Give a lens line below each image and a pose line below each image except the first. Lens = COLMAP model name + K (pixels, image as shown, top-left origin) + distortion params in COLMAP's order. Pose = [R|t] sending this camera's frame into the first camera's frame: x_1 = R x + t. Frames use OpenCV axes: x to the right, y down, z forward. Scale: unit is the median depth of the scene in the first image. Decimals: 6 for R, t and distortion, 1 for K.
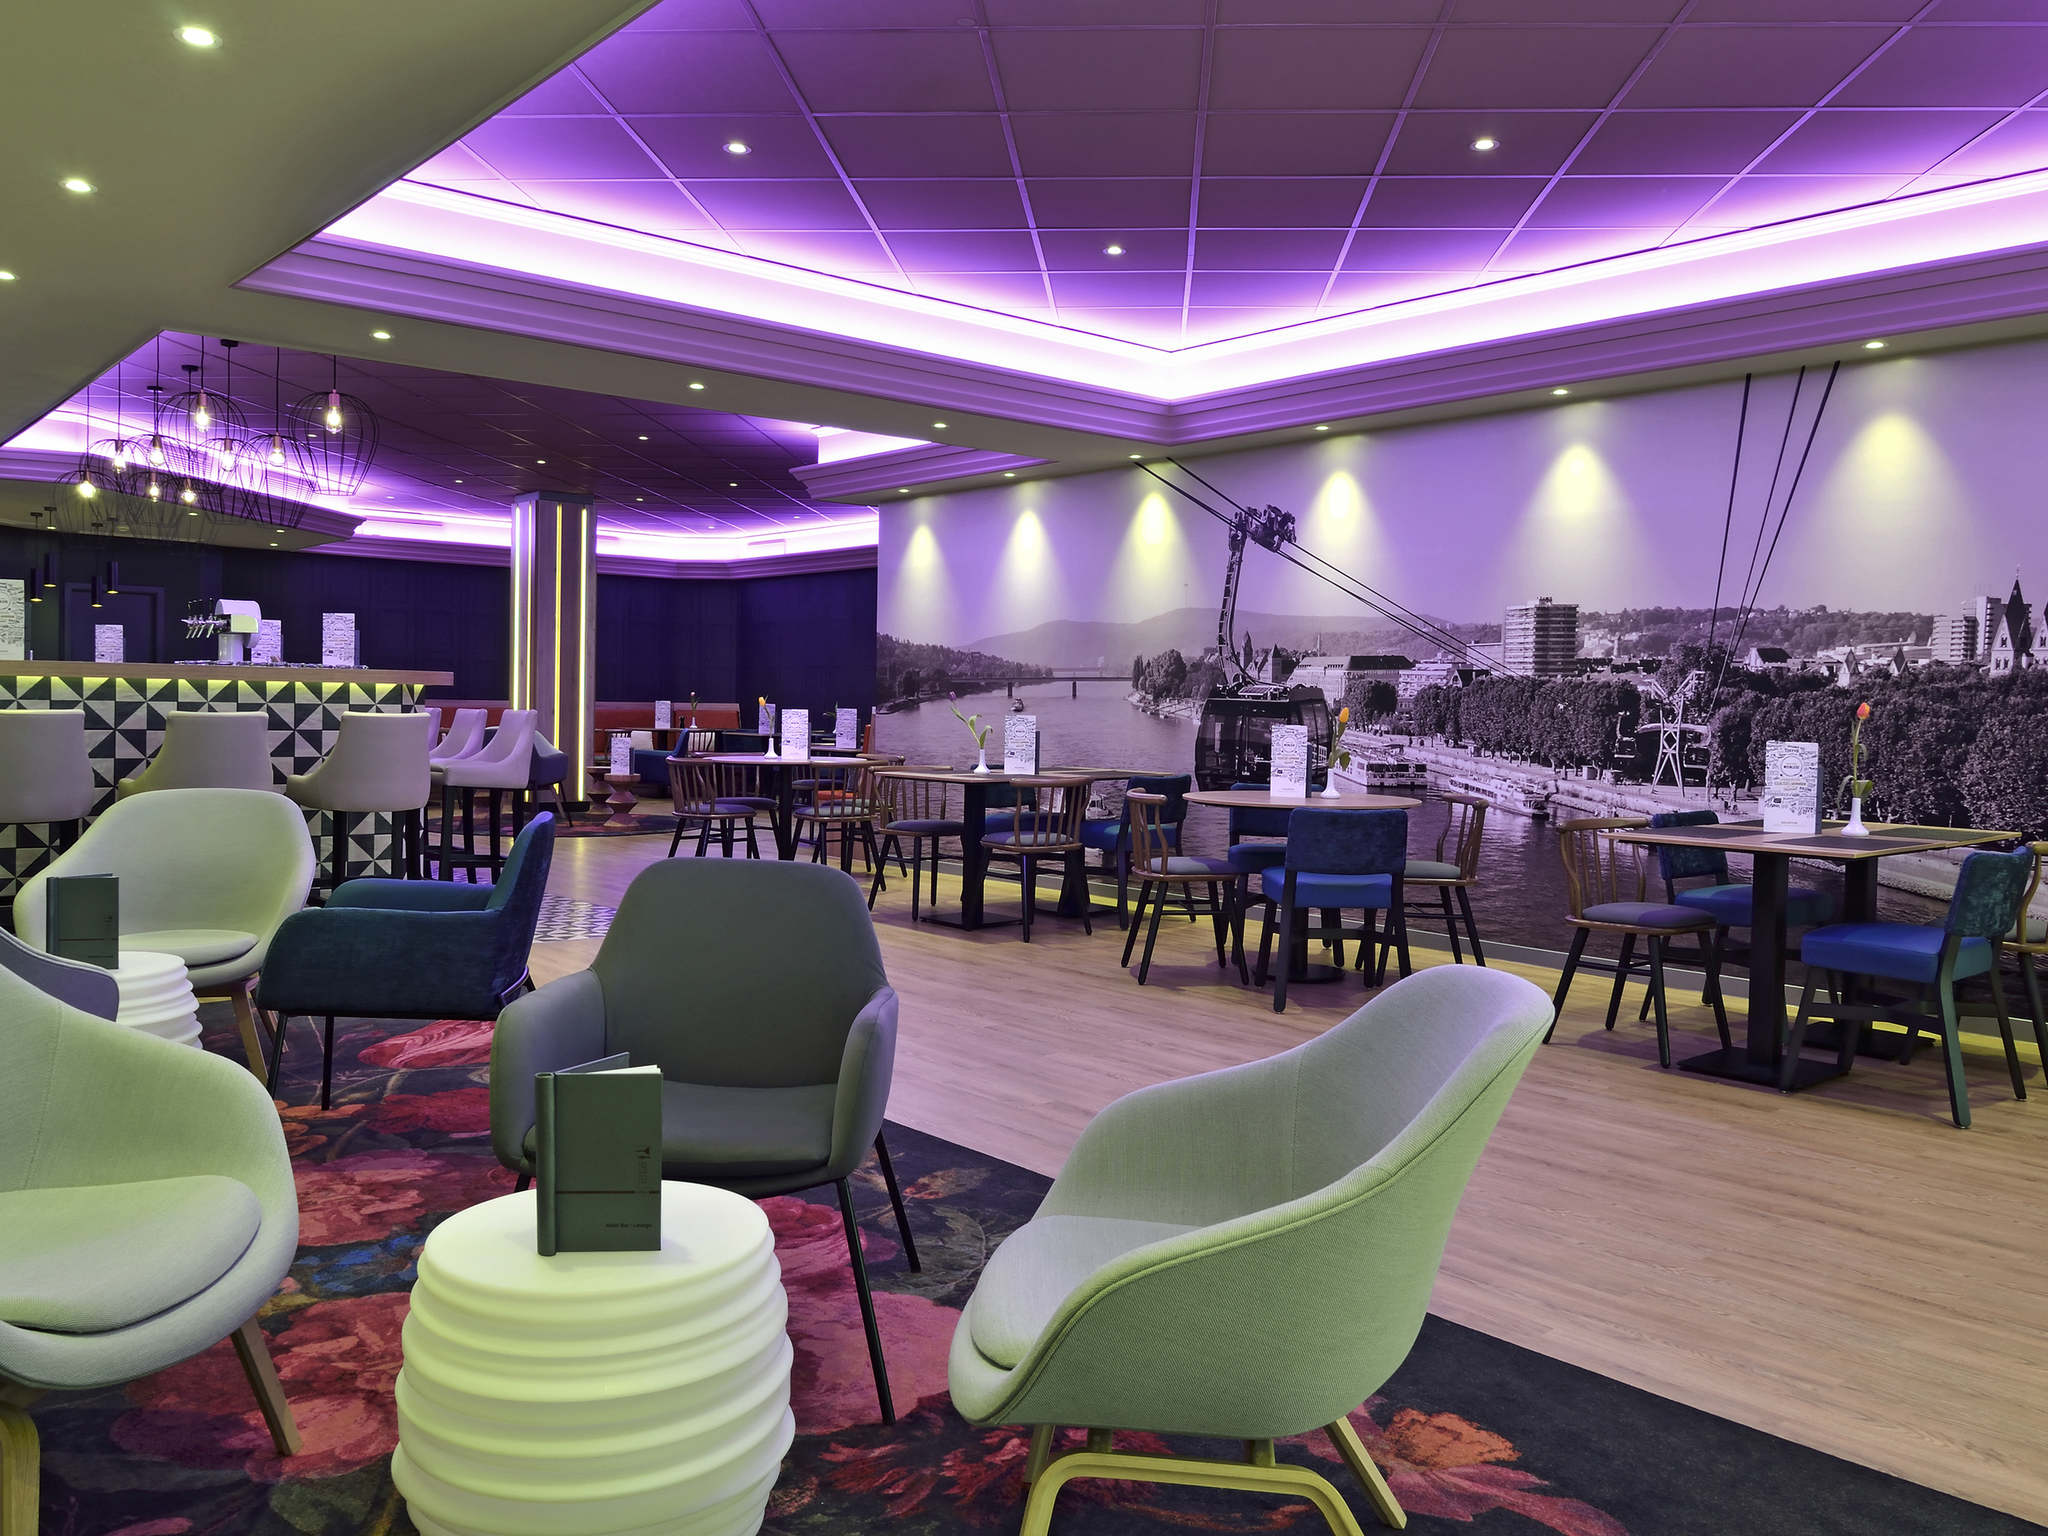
lens RADIAL K [[1577.0, 0, 1023.5], [0, 1577.0, 828.2], [0, 0, 1]] dist [0.002054, -0.046628]
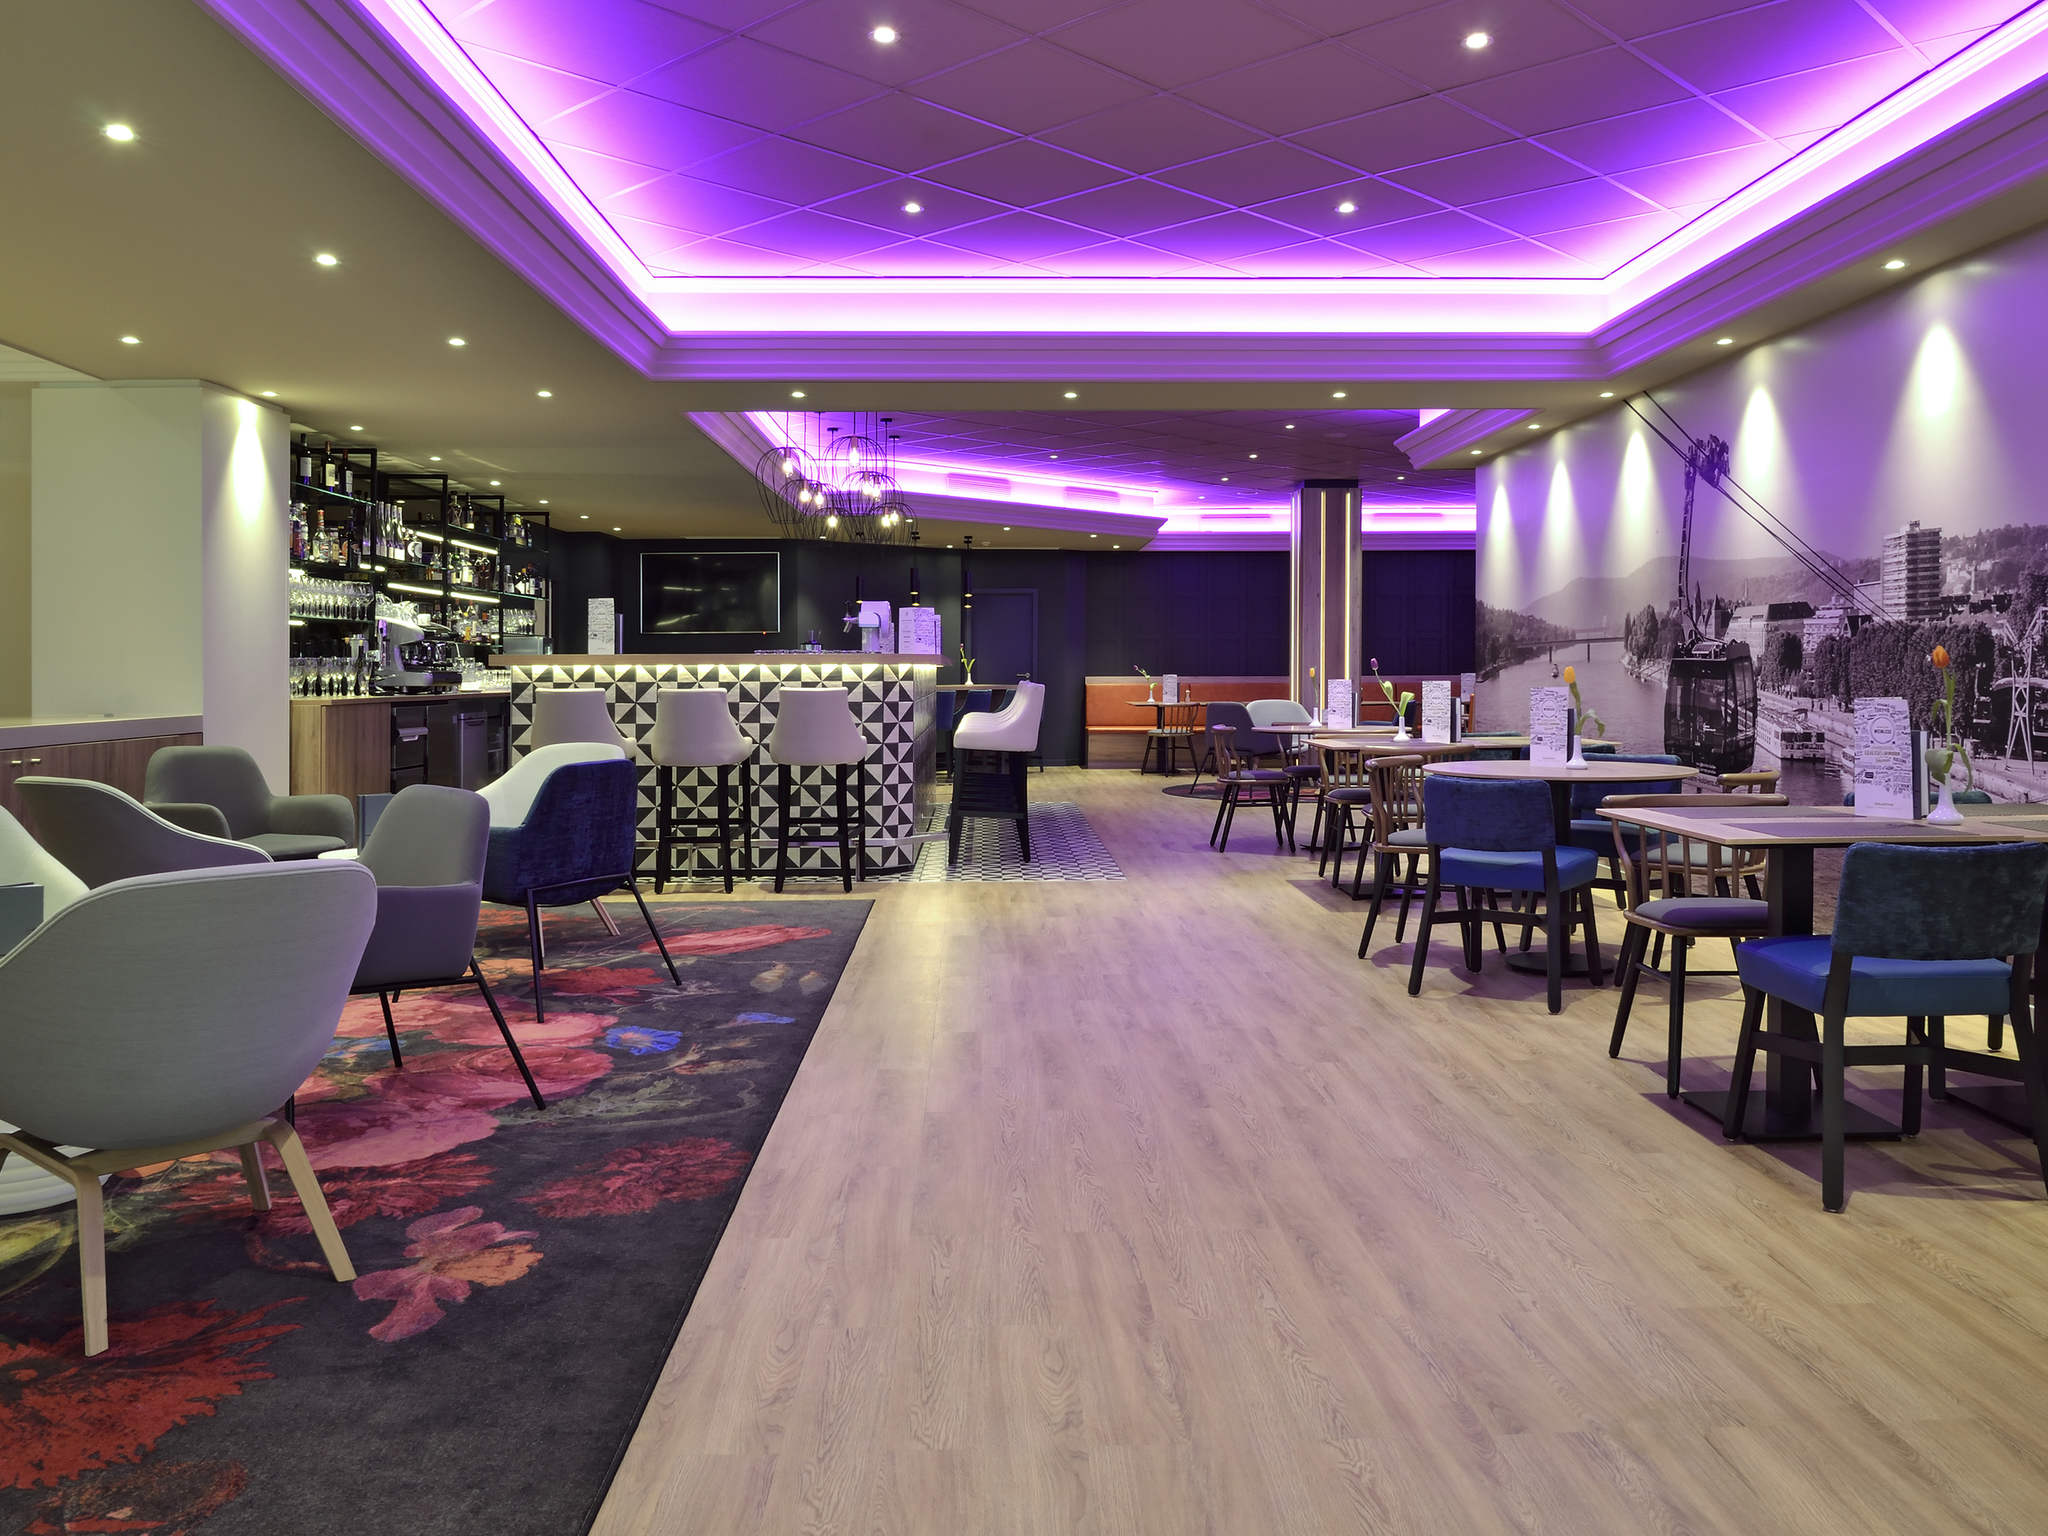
lens RADIAL K [[1594.4, 0, 1024.0], [0, 1594.4, 768.0], [0, 0, 1]] dist [0.007534, -0.054014]
pose [[0.773893, 0.016645, -0.633097, 0.486682], [-0.031318, 0.999437, -0.012006, 0.000908], [0.632541, 0.029118, 0.773979, 0.102427]]
